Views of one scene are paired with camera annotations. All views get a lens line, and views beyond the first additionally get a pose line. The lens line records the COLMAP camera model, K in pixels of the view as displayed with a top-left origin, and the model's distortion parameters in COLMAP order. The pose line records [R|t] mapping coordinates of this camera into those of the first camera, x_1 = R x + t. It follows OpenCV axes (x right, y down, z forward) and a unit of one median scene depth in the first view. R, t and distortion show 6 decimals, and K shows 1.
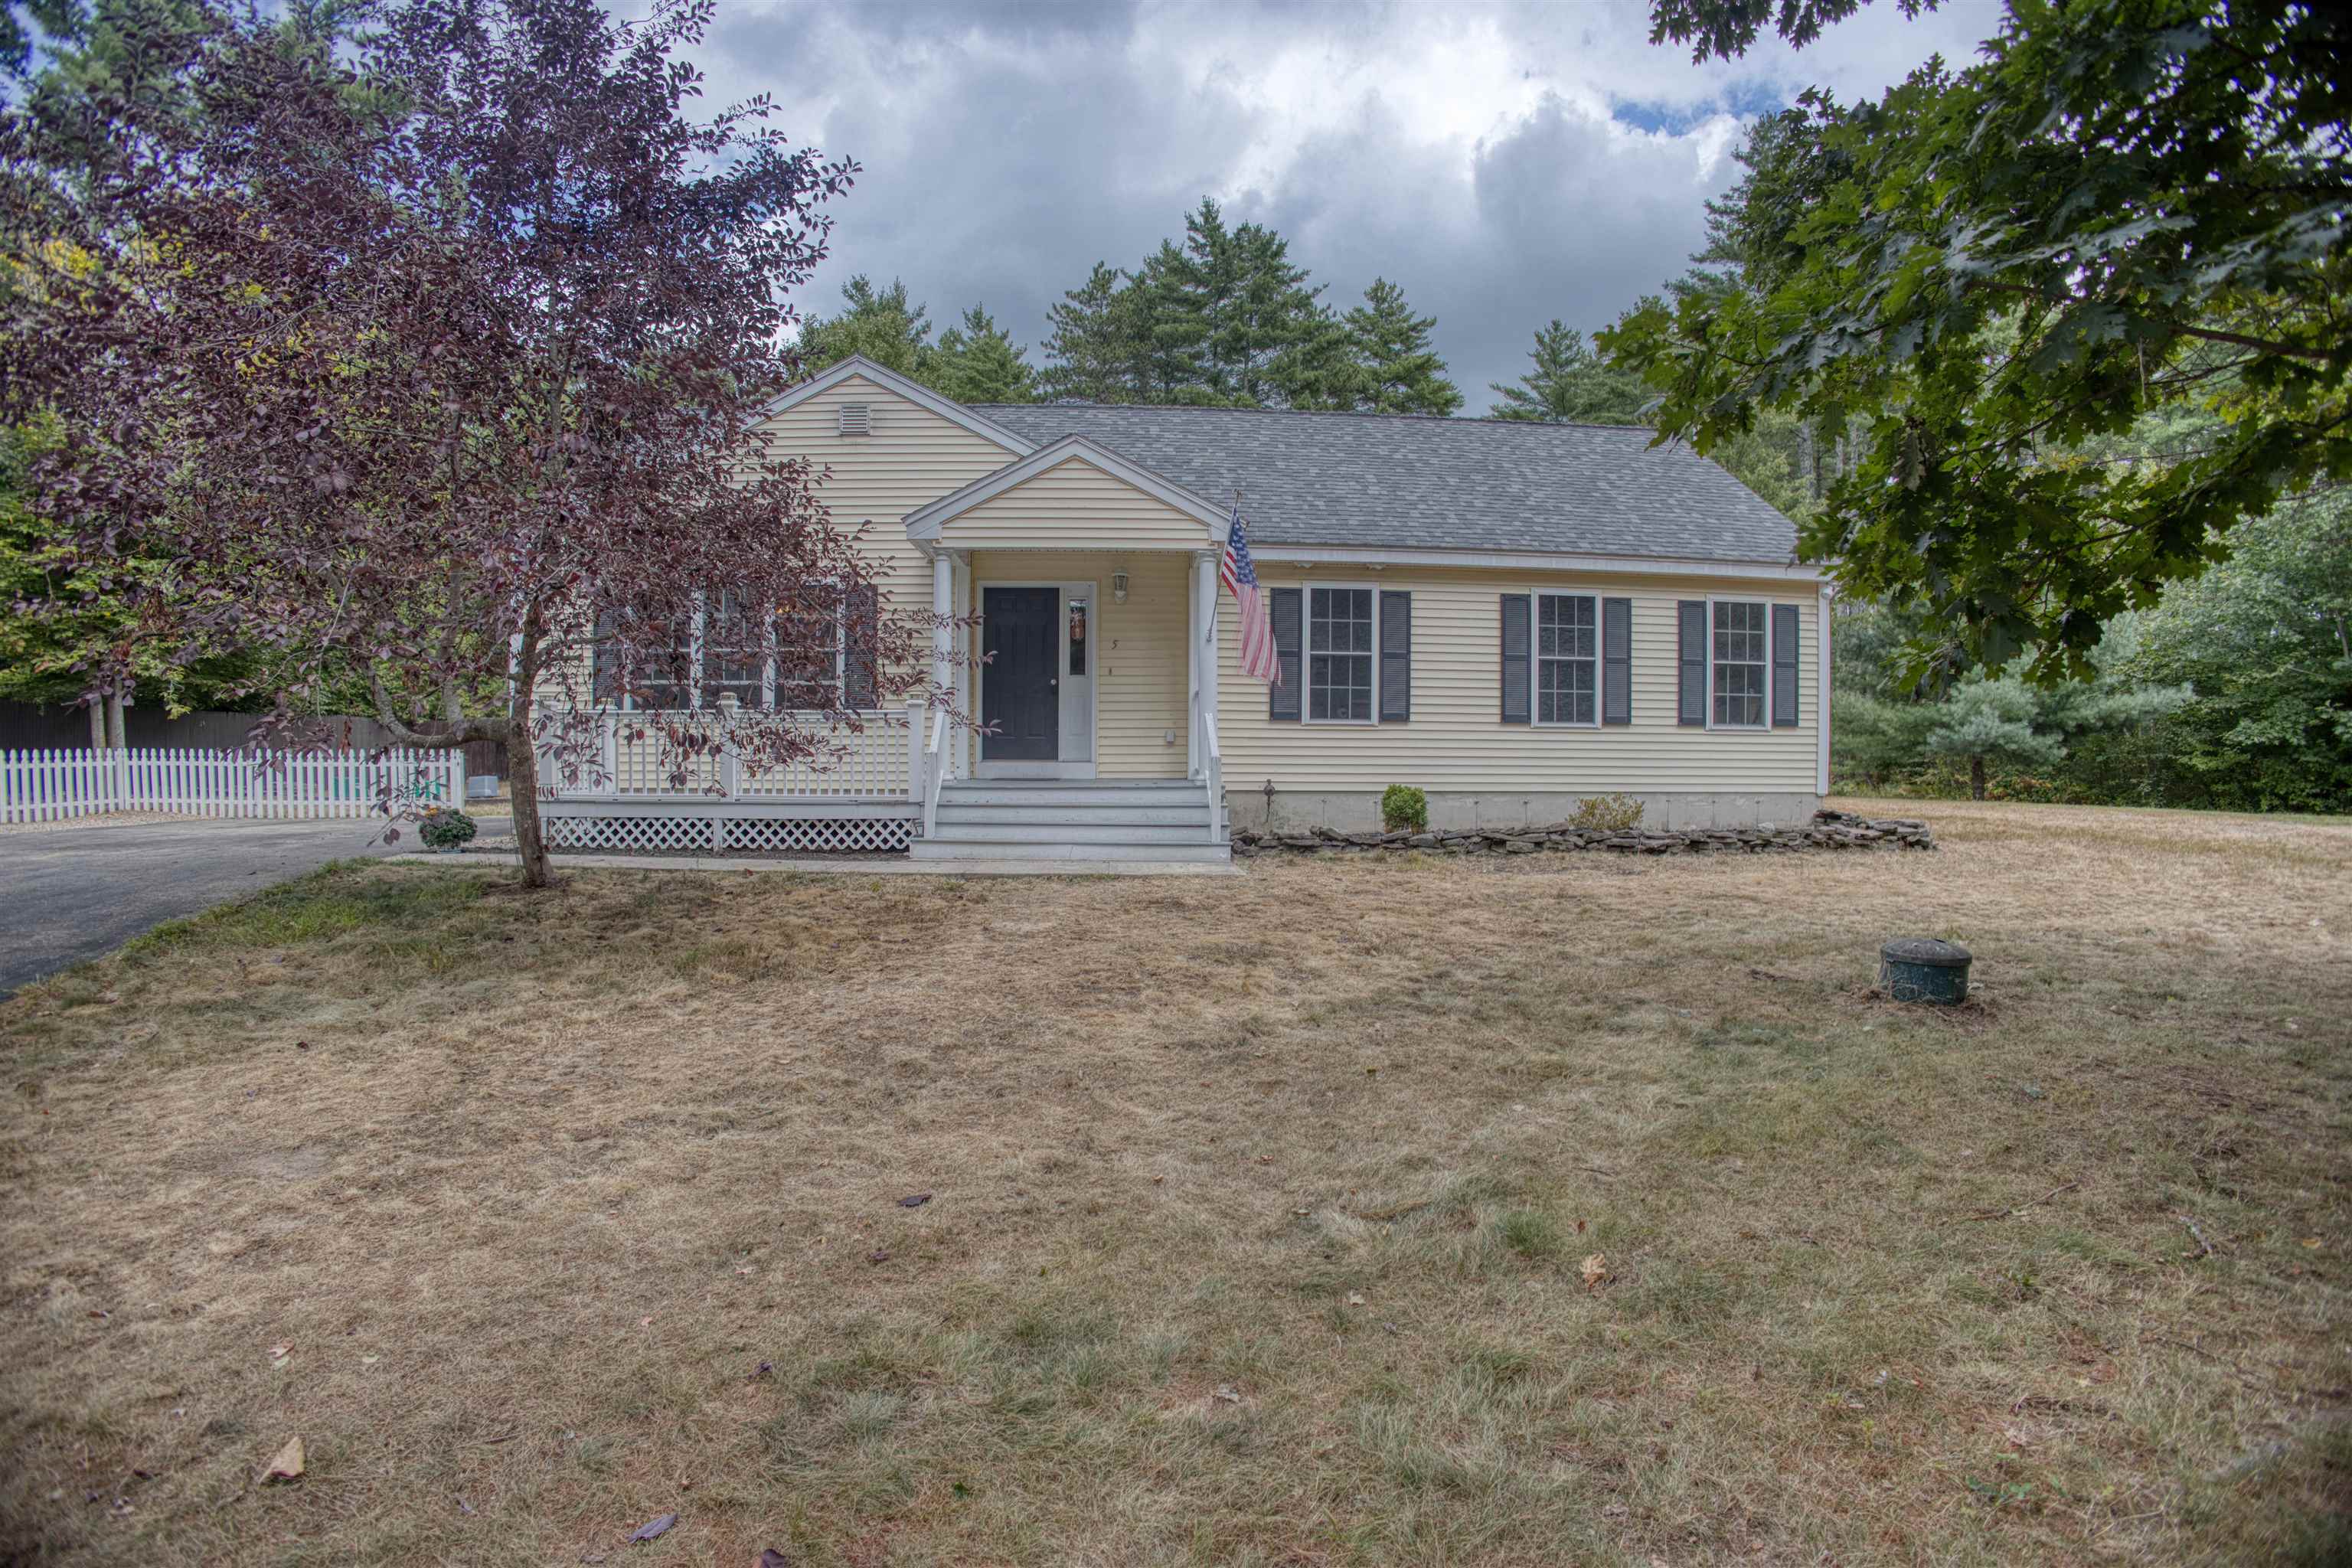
lens RADIAL K [[1083.7, 0, 1172.0], [0, 1083.7, 770.6], [0, 0, 1]] dist [-0.126060, 0.022907]
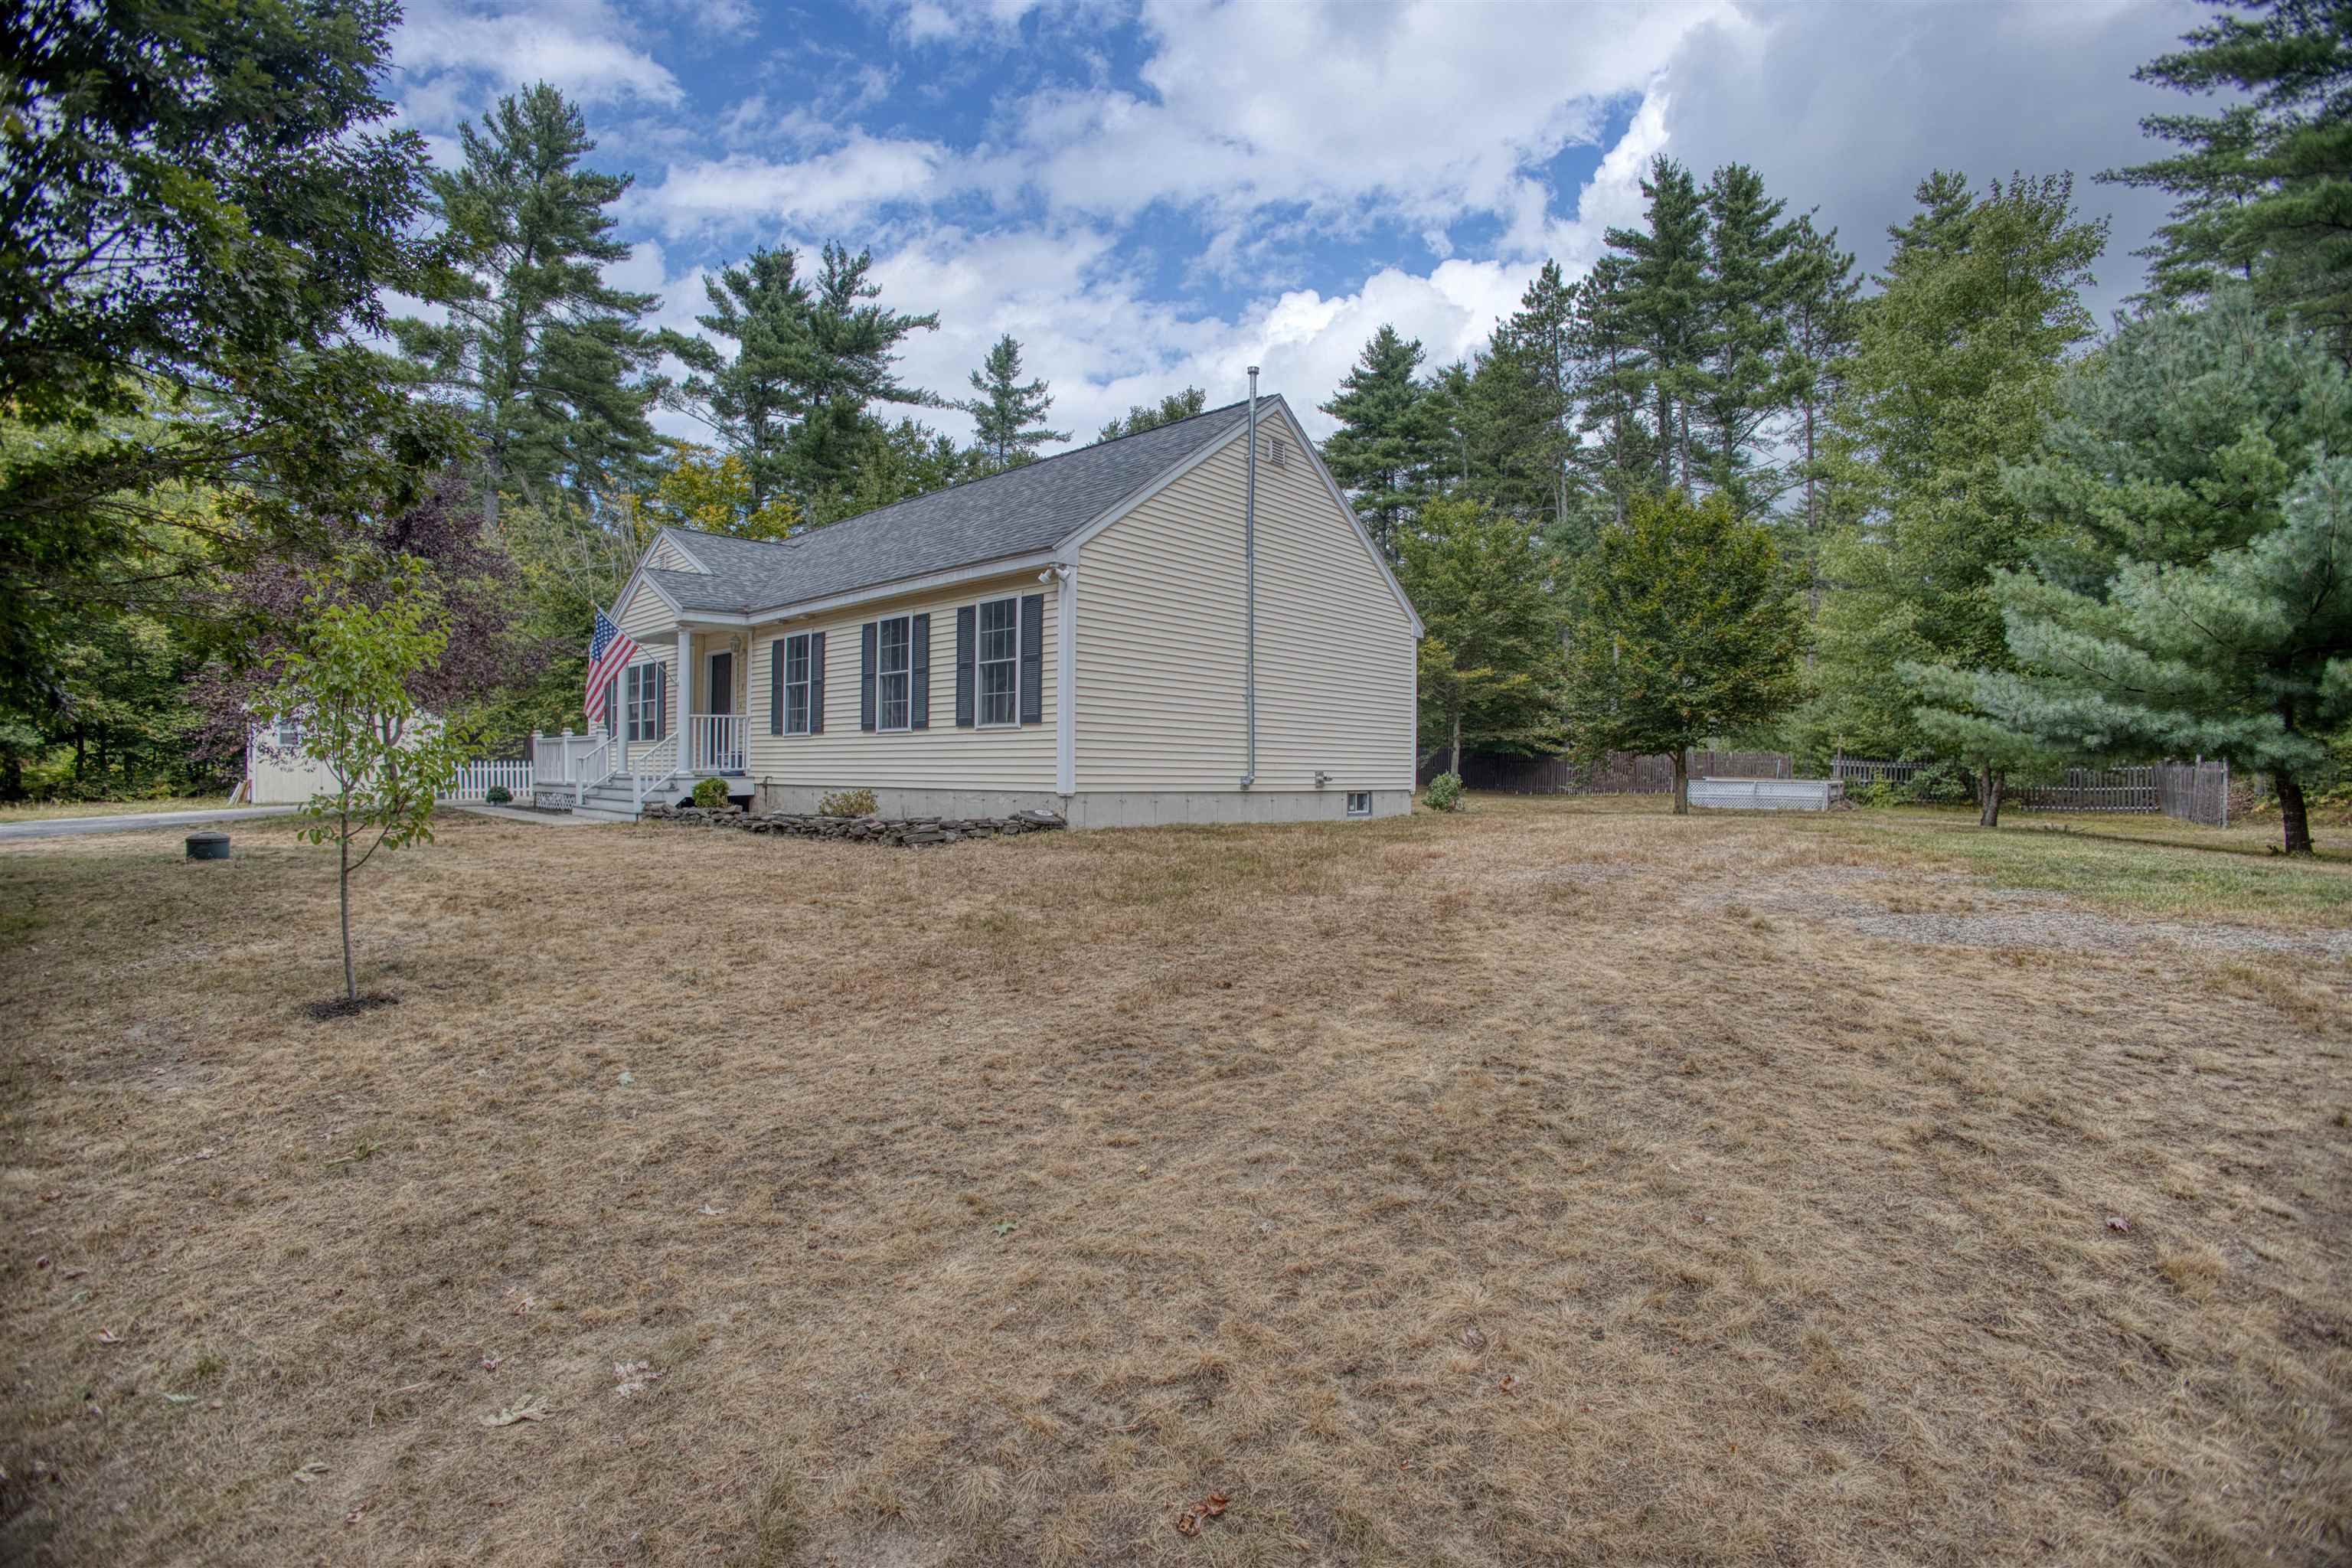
lens RADIAL K [[1083.7, 0, 1172.0], [0, 1083.7, 770.6], [0, 0, 1]] dist [-0.126060, 0.022907]
pose [[0.714889, -0.009412, -0.699175, 1.340907], [-0.008936, 0.999705, -0.022595, 0.021448], [0.699181, 0.022401, 0.714593, 0.377558]]
